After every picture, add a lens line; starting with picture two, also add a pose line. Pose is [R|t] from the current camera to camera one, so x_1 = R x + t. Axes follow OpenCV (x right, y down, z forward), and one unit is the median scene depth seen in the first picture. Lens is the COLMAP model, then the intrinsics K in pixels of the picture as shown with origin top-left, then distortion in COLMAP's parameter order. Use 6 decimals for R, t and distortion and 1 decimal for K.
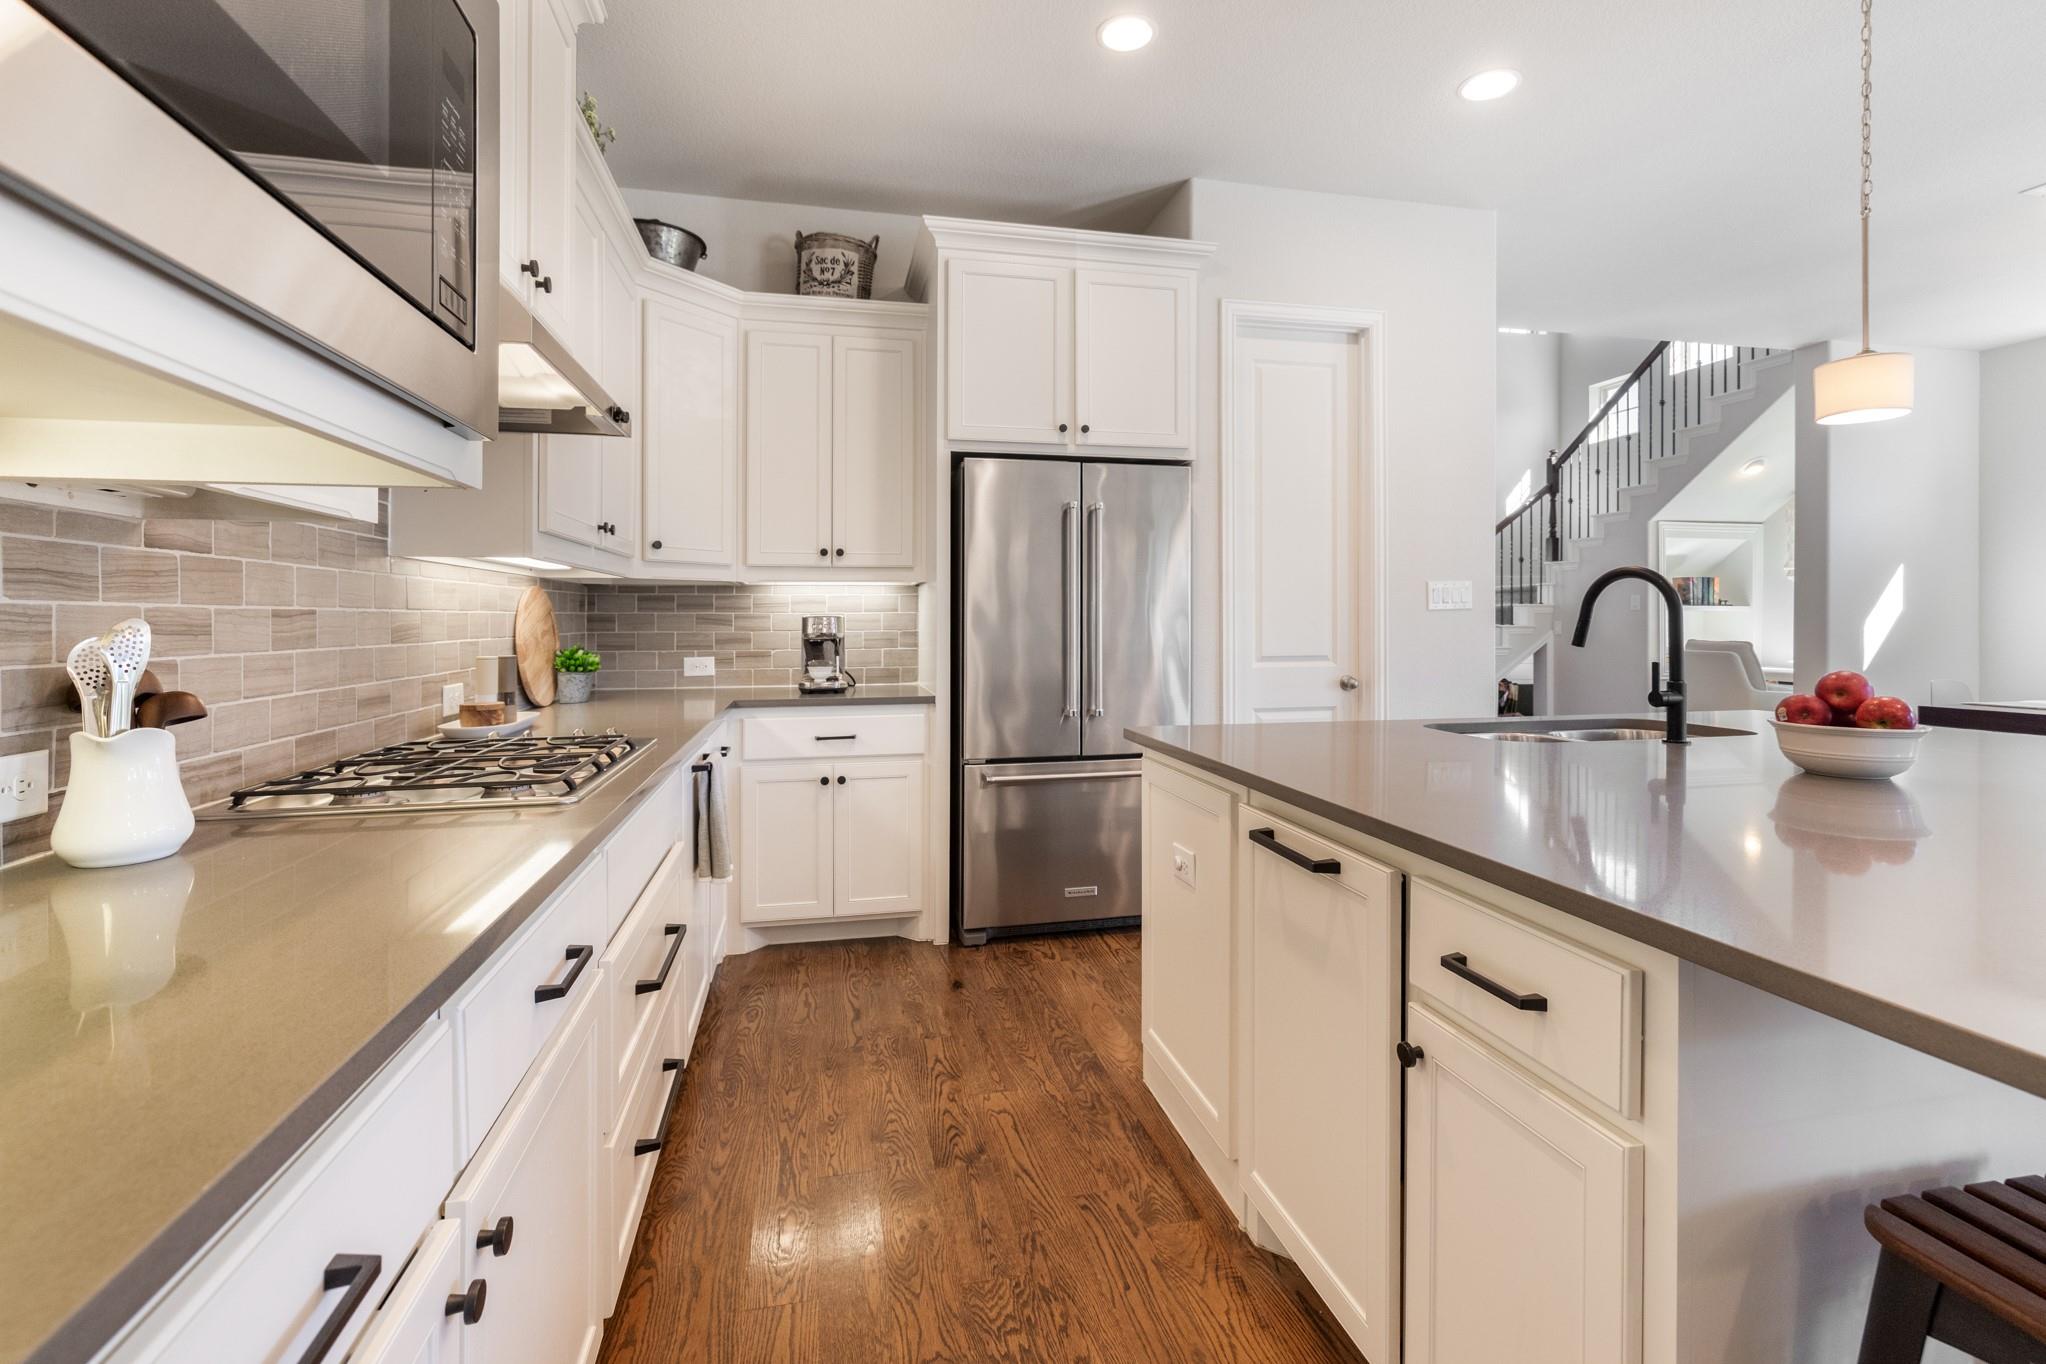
lens RADIAL K [[934.9, 0, 1024.7], [0, 934.9, 613.3], [0, 0, 1]] dist [-0.005333, 0.003520]
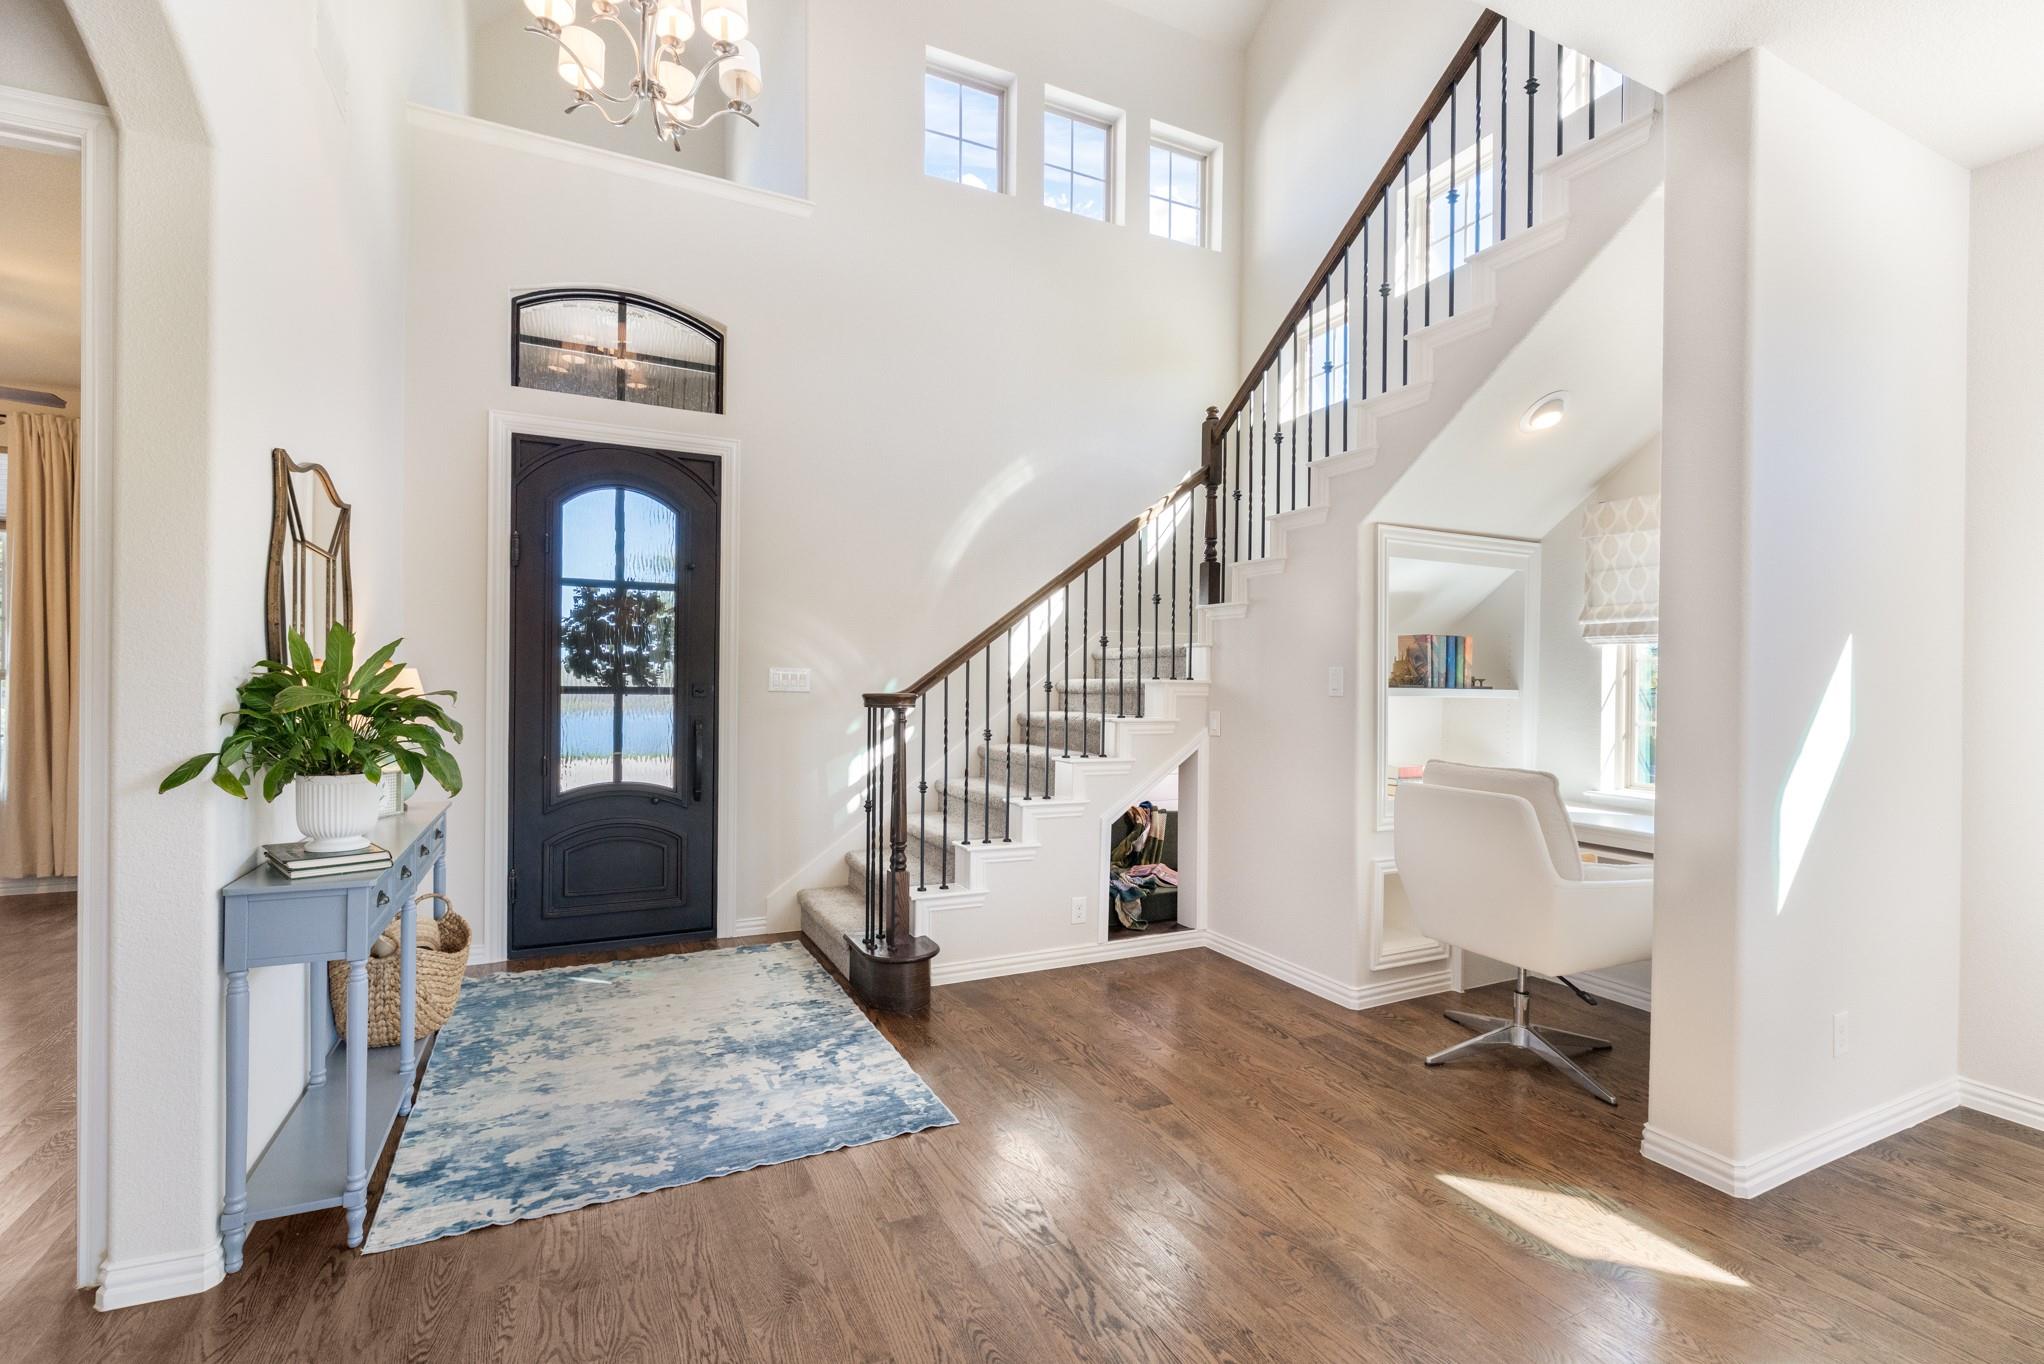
lens RADIAL K [[934.0, 0, 1016.1], [0, 934.0, 684.4], [0, 0, 1]] dist [-0.005333, 0.003520]
pose [[0.973008, 0.006098, 0.230692, 0.321977], [-0.009353, 0.999872, 0.013018, -0.013466], [-0.230582, -0.014825, 0.972940, 0.476409]]
